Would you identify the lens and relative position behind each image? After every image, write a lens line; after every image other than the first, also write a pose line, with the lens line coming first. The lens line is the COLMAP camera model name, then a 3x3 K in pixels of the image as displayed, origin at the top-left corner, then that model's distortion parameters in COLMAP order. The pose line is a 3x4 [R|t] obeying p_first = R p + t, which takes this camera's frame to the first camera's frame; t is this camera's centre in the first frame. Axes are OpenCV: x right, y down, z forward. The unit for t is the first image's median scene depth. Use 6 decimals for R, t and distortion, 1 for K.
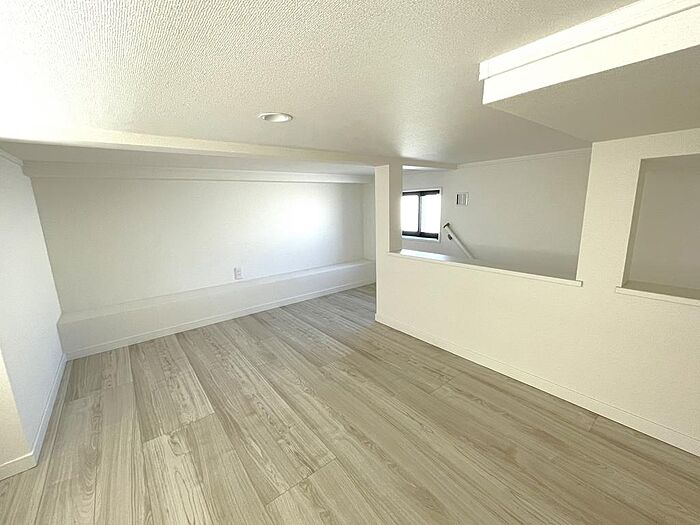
lens RADIAL K [[284.1, 0, 349.4], [0, 284.1, 281.5], [0, 0, 1]] dist [-0.000398, 0.000001]
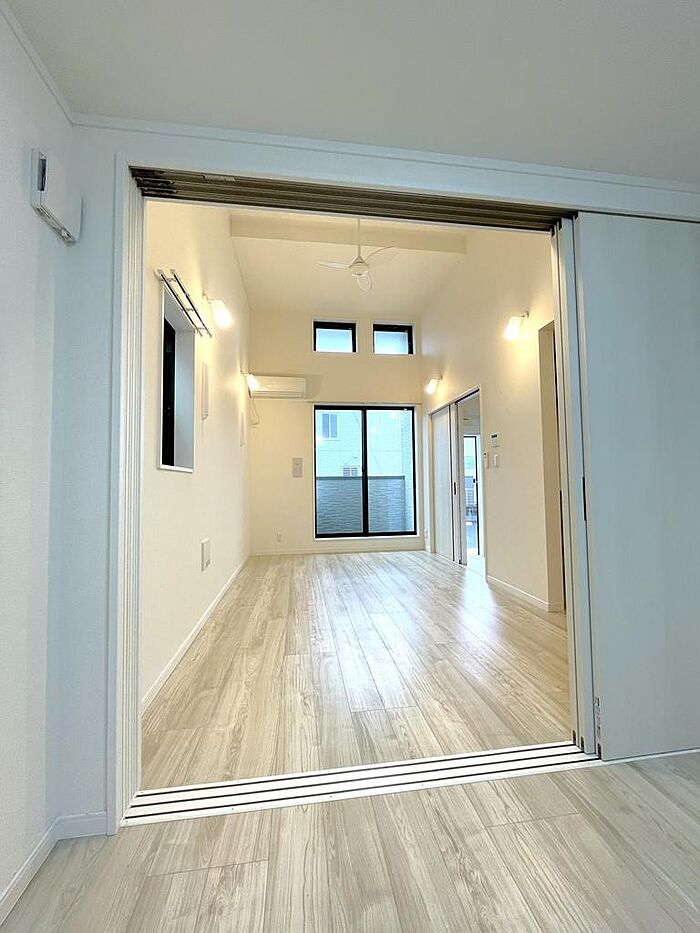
lens RADIAL K [[378.6, 0, 351.9], [0, 378.6, 468.0], [0, 0, 1]] dist [-0.000398, 0.000001]
pose [[0.855898, -0.008993, -0.517066, 0.170350], [-0.144596, 0.955808, -0.255973, 0.053785], [0.496518, 0.293853, 0.816774, -0.201425]]
